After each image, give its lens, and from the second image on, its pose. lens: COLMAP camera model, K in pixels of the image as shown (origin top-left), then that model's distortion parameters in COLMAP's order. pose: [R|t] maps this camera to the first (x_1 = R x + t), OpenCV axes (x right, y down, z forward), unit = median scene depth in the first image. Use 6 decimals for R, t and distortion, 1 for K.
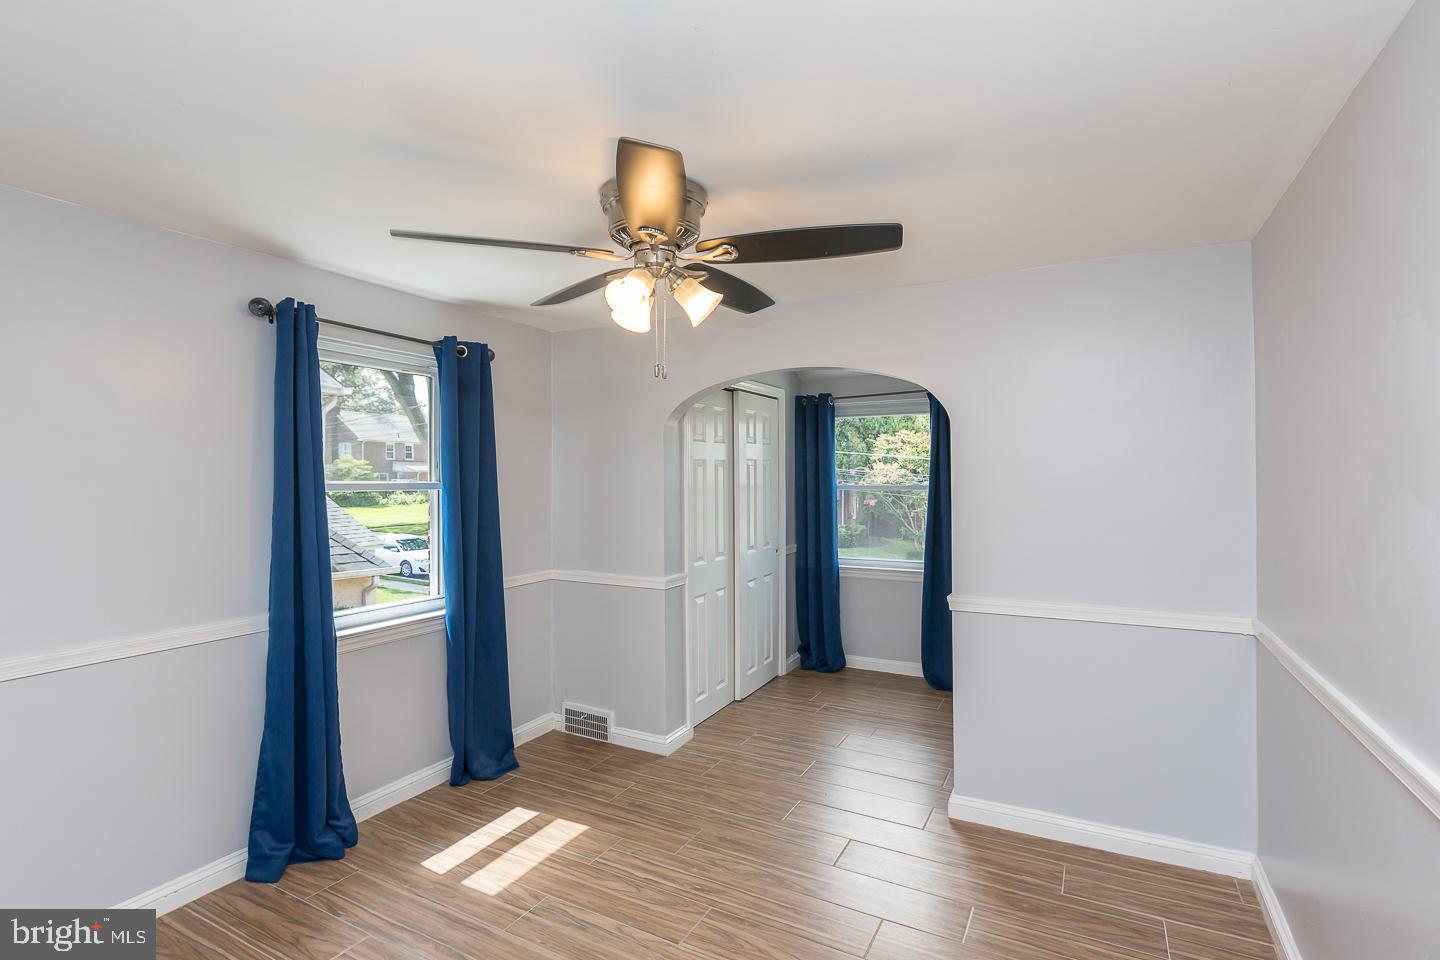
lens RADIAL K [[671.3, 0, 725.9], [0, 671.3, 473.9], [0, 0, 1]] dist [-0.000384, -0.000417]
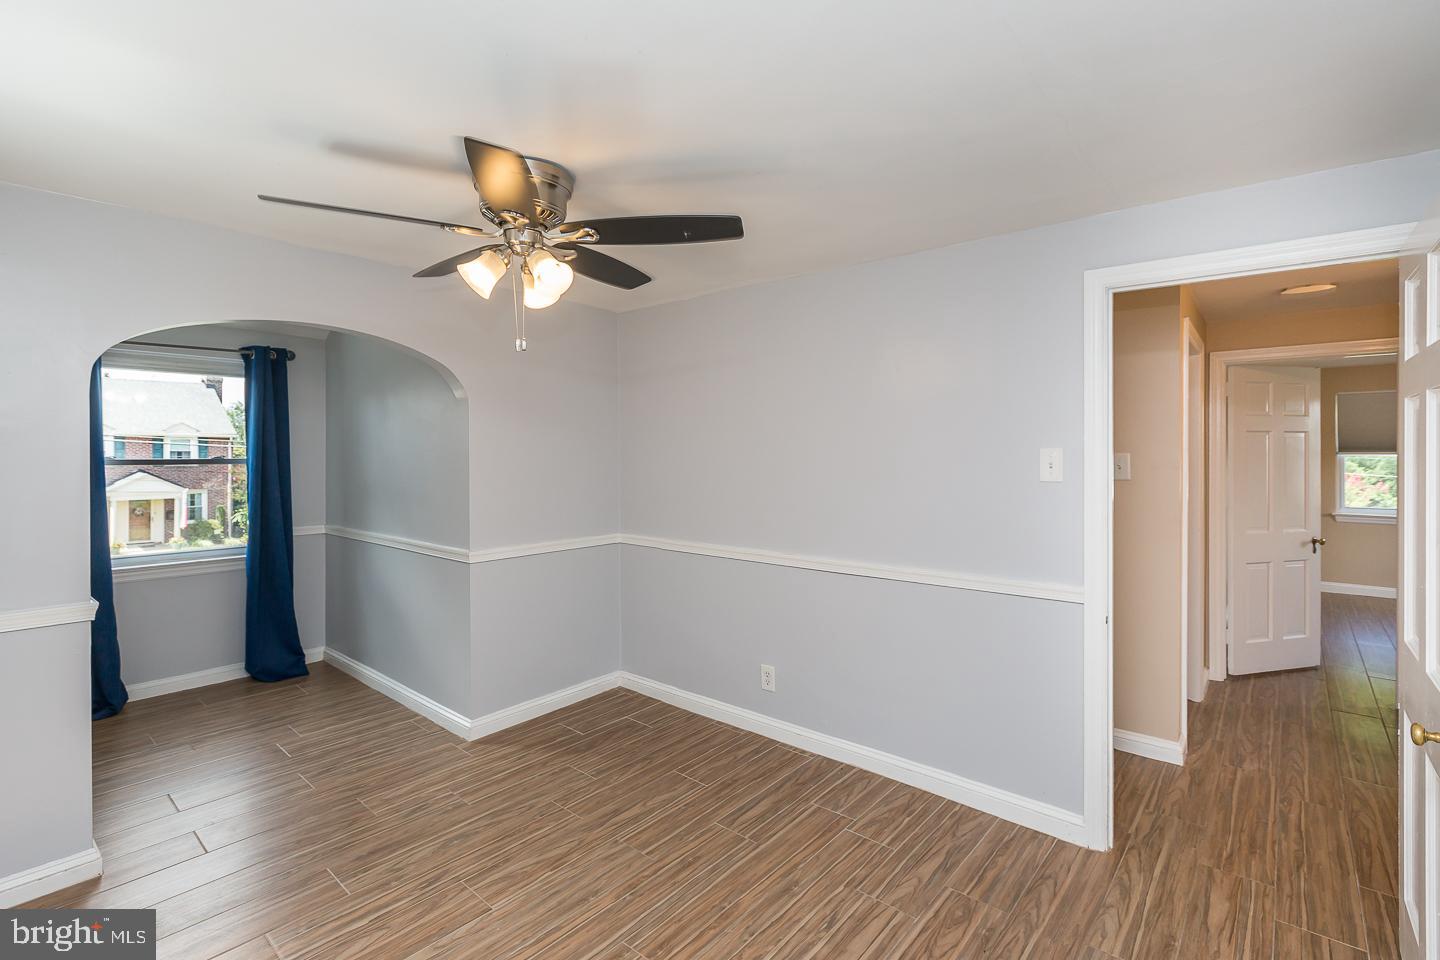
lens RADIAL K [[671.3, 0, 725.9], [0, 671.3, 473.9], [0, 0, 1]] dist [-0.000384, -0.000417]
pose [[0.208718, -0.031144, 0.977480, -0.806219], [-0.006205, 0.999431, 0.033169, 0.004405], [-0.977956, -0.012988, 0.208406, 0.373576]]
